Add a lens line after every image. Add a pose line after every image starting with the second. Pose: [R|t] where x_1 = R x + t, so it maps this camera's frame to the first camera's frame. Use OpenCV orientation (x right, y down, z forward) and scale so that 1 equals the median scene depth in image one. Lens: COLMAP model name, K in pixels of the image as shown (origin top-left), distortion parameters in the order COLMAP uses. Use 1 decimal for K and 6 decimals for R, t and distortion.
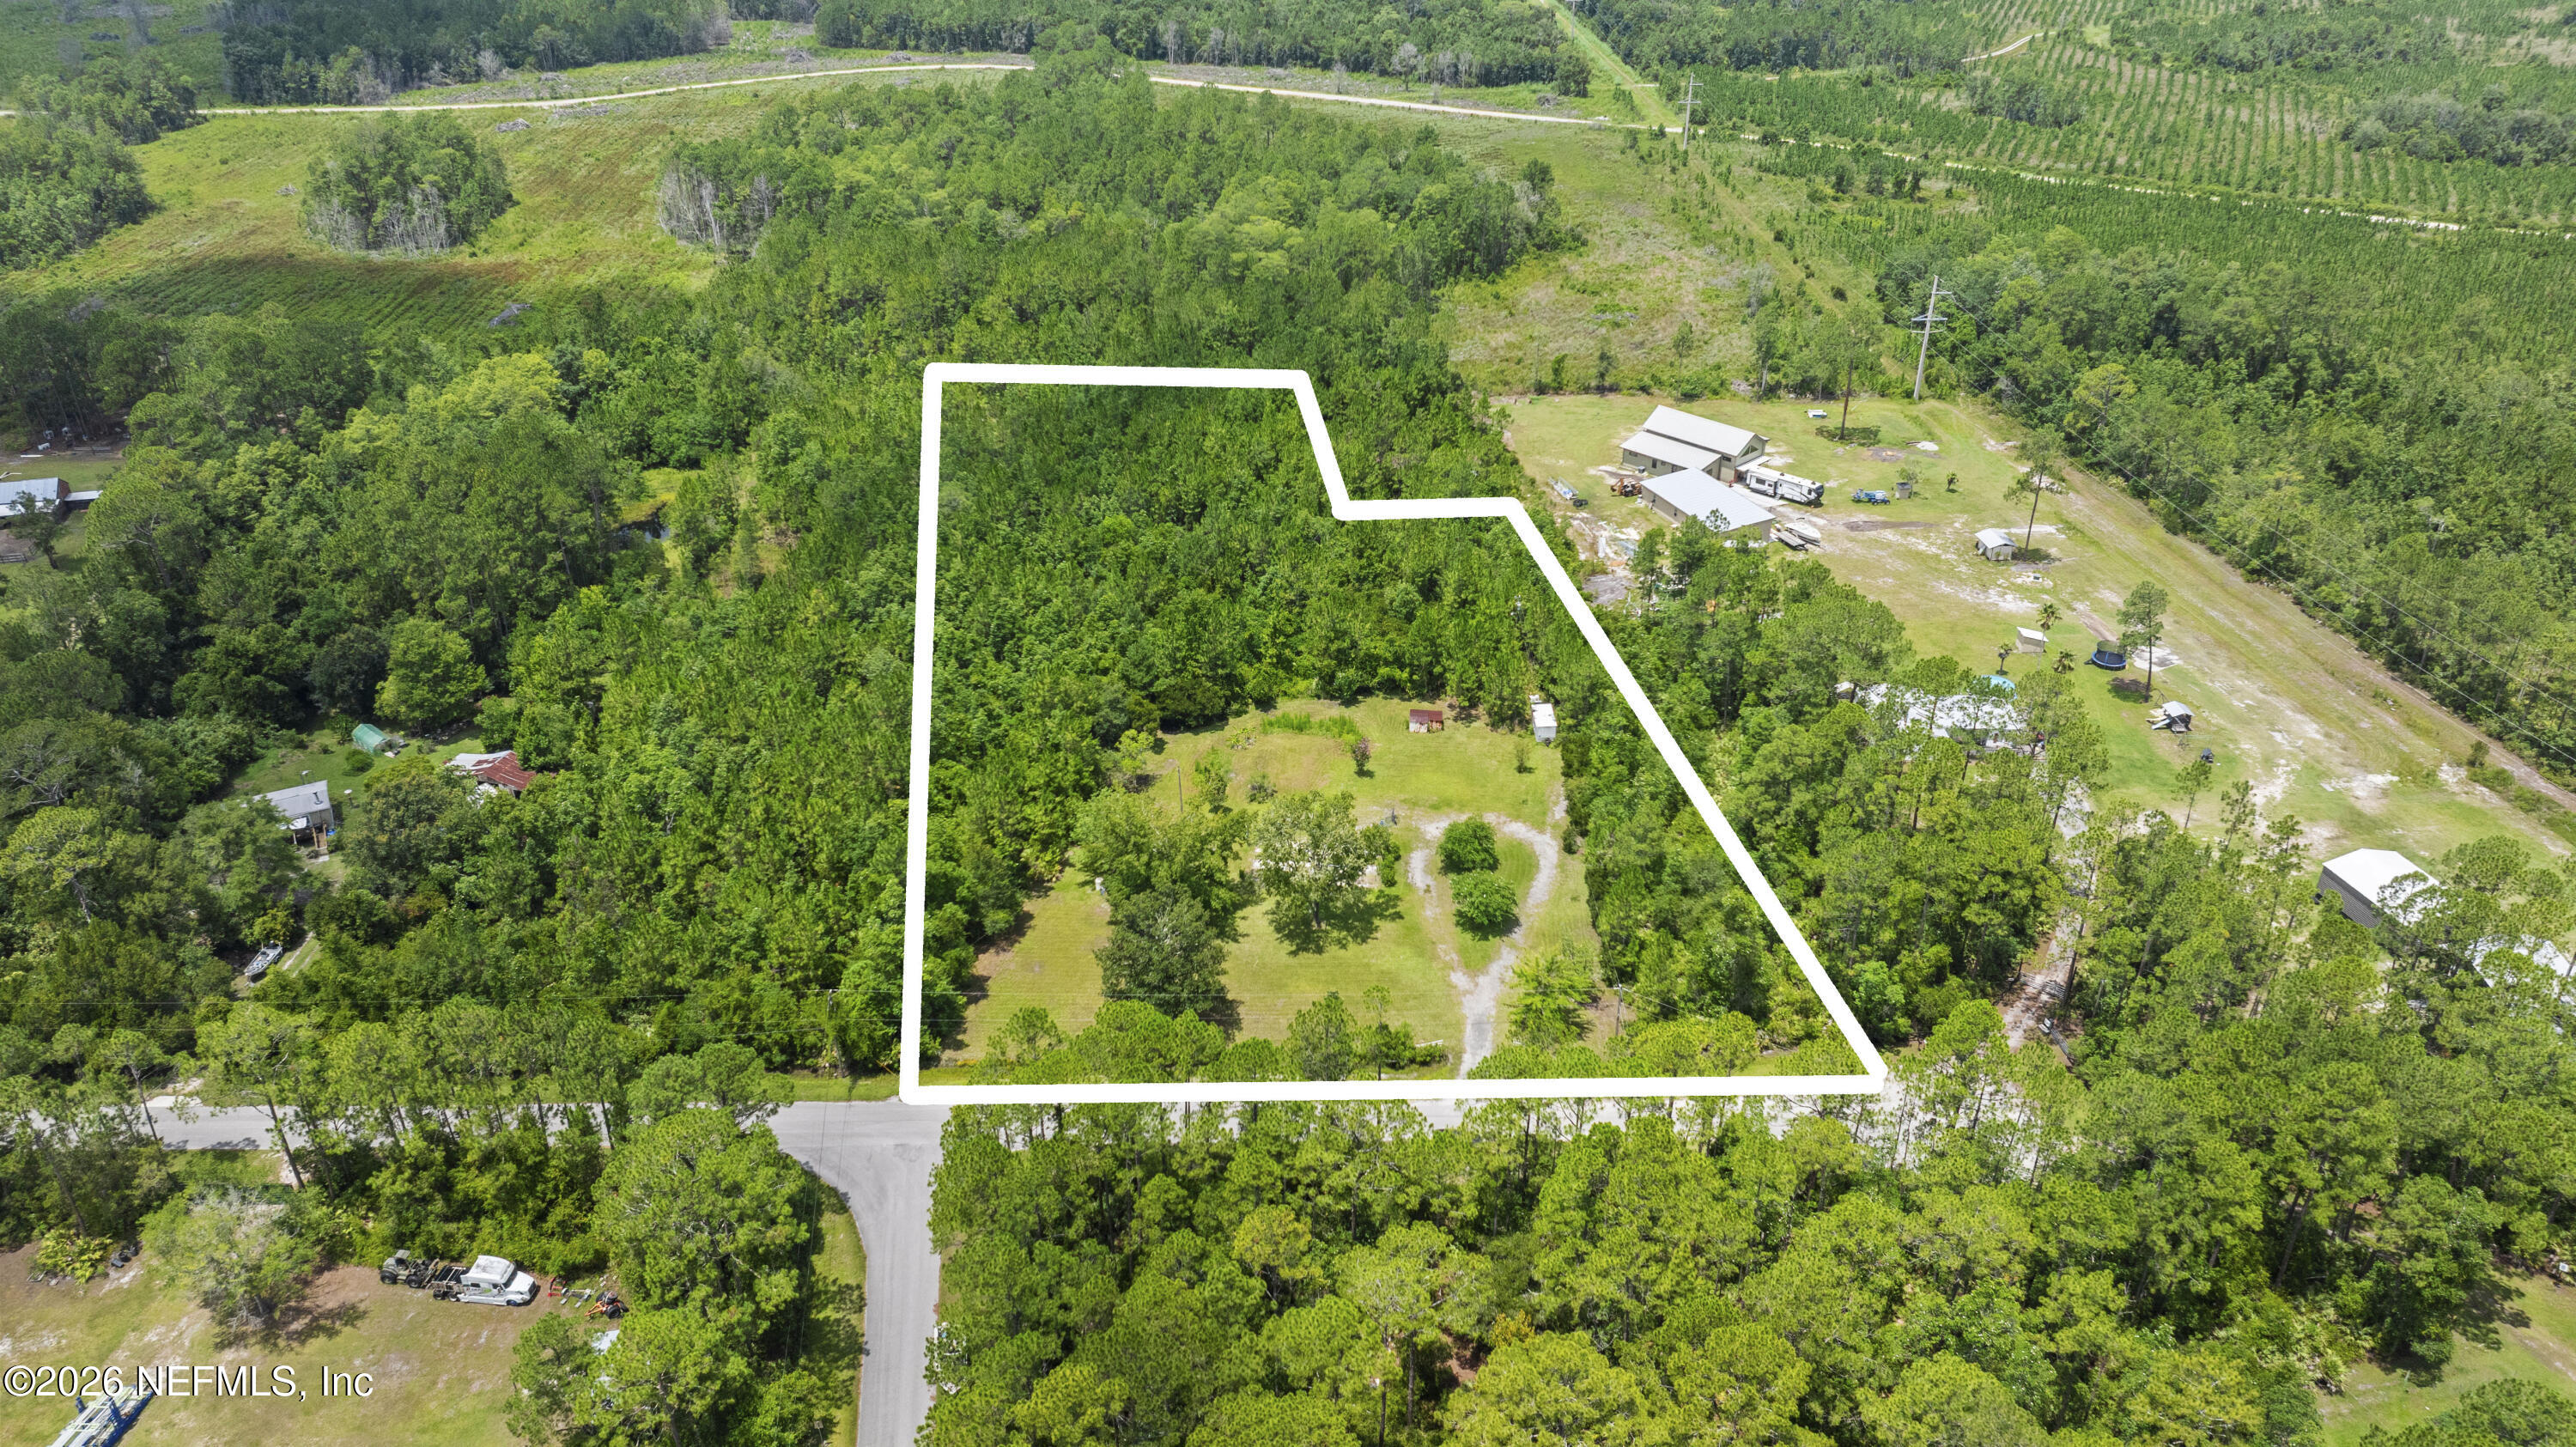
lens RADIAL K [[1846.4, 0, 1288.0], [0, 1846.4, 723.5], [0, 0, 1]] dist [-0.036216, 0.043766]
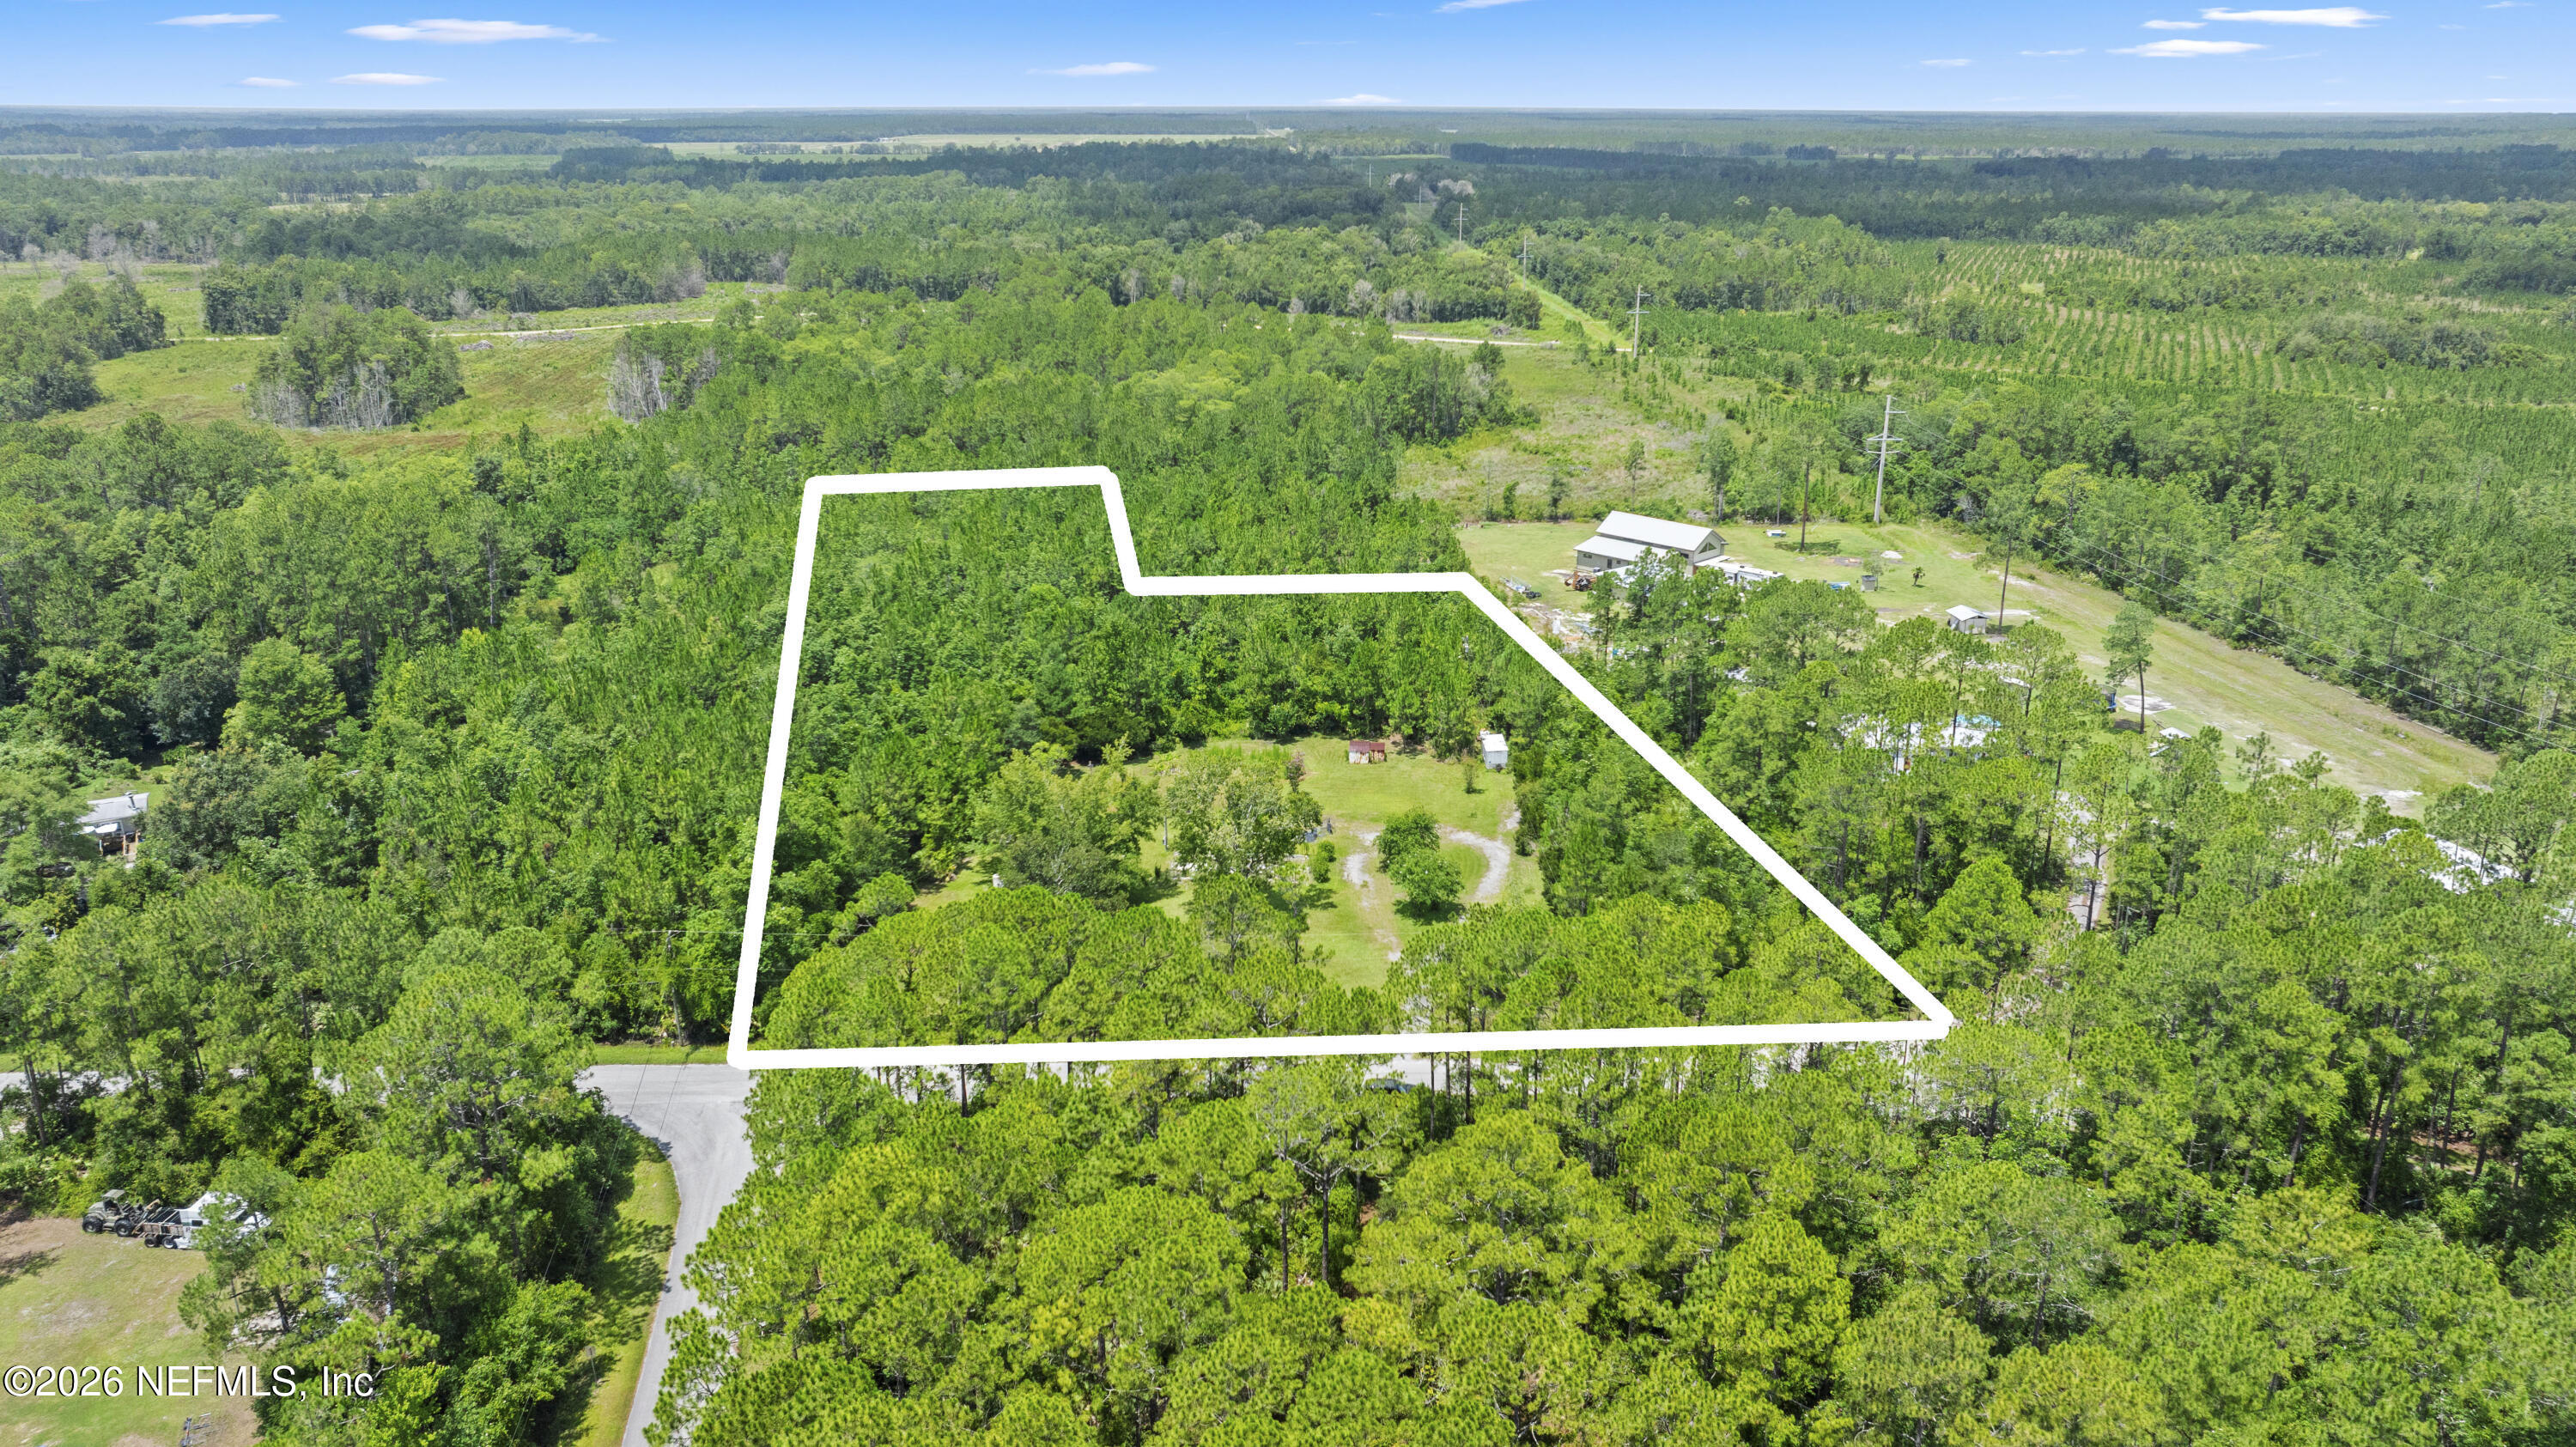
lens RADIAL K [[1846.4, 0, 1288.0], [0, 1846.4, 723.5], [0, 0, 1]] dist [-0.036216, 0.043766]
pose [[0.999904, -0.002565, 0.013593, 0.022317], [0.004988, 0.983406, -0.181350, 0.147305], [-0.012902, 0.181401, 0.983325, 0.089095]]
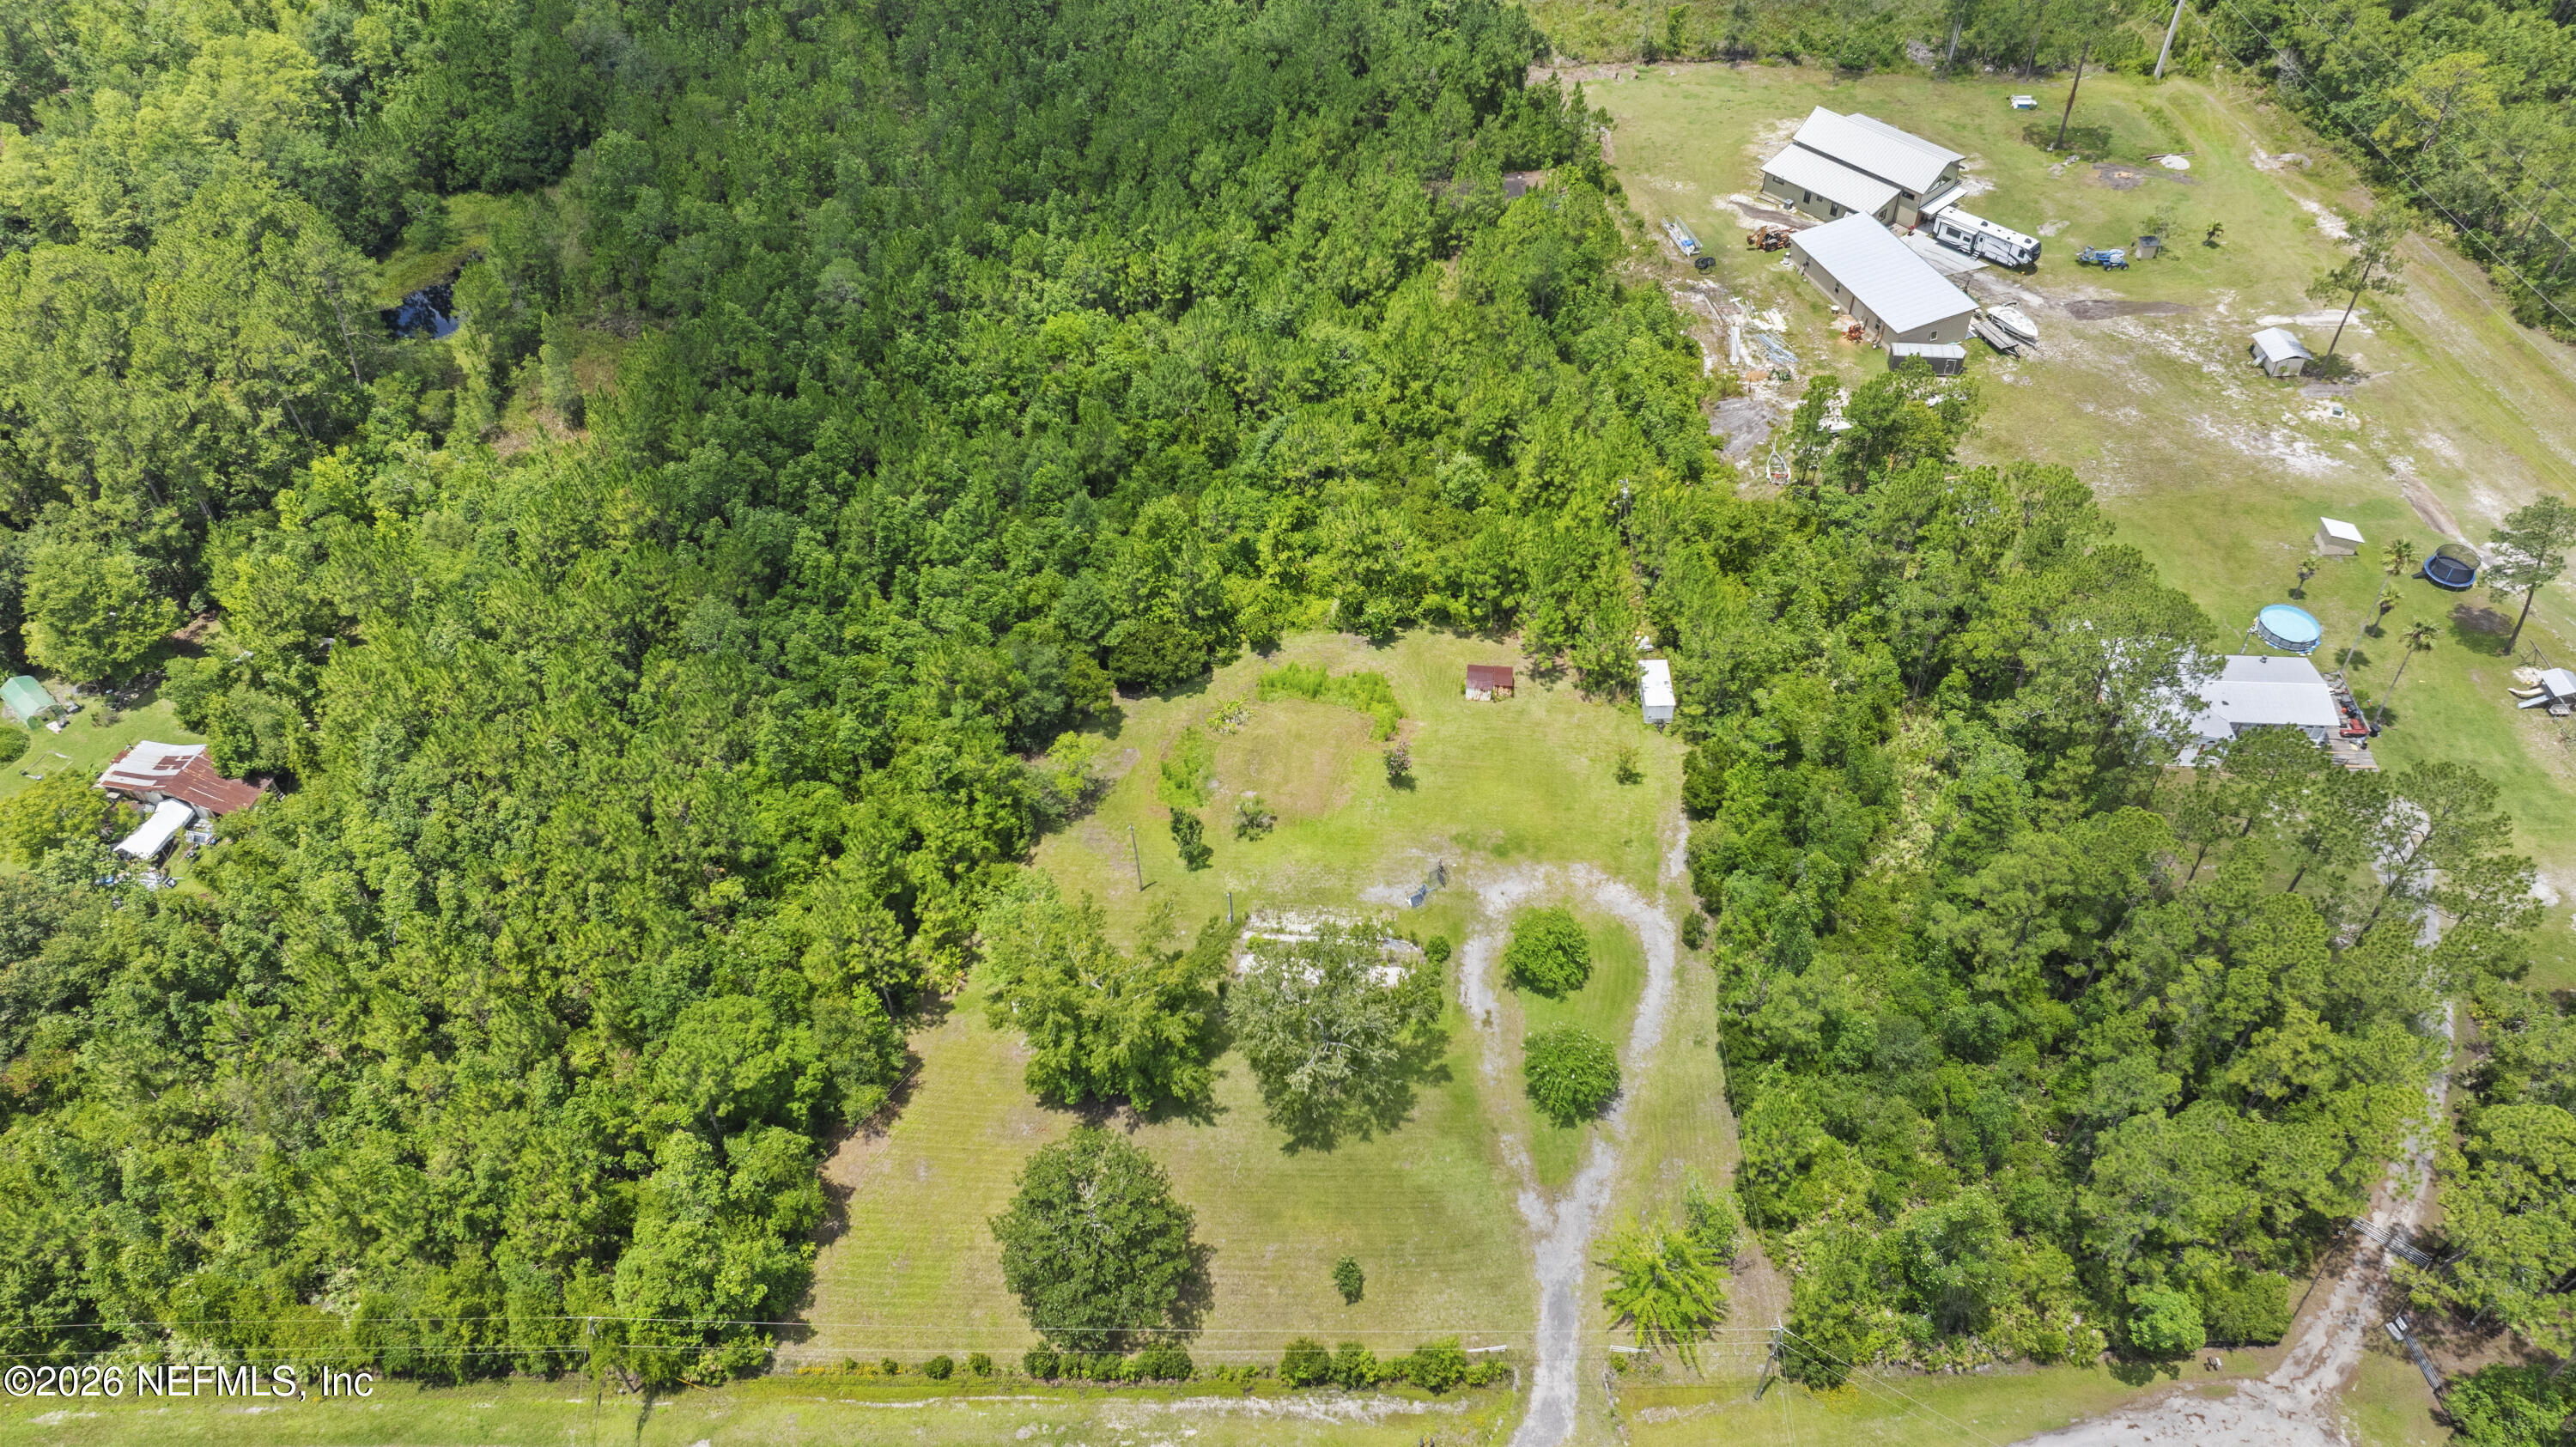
lens RADIAL K [[1858.6, 0, 1294.1], [0, 1858.6, 719.5], [0, 0, 1]] dist [-0.065129, 0.081044]
pose [[0.999816, 0.008684, -0.017099, 0.011519], [-0.003829, 0.964051, 0.265691, -0.172217], [0.018792, -0.265577, 0.963907, 0.298304]]
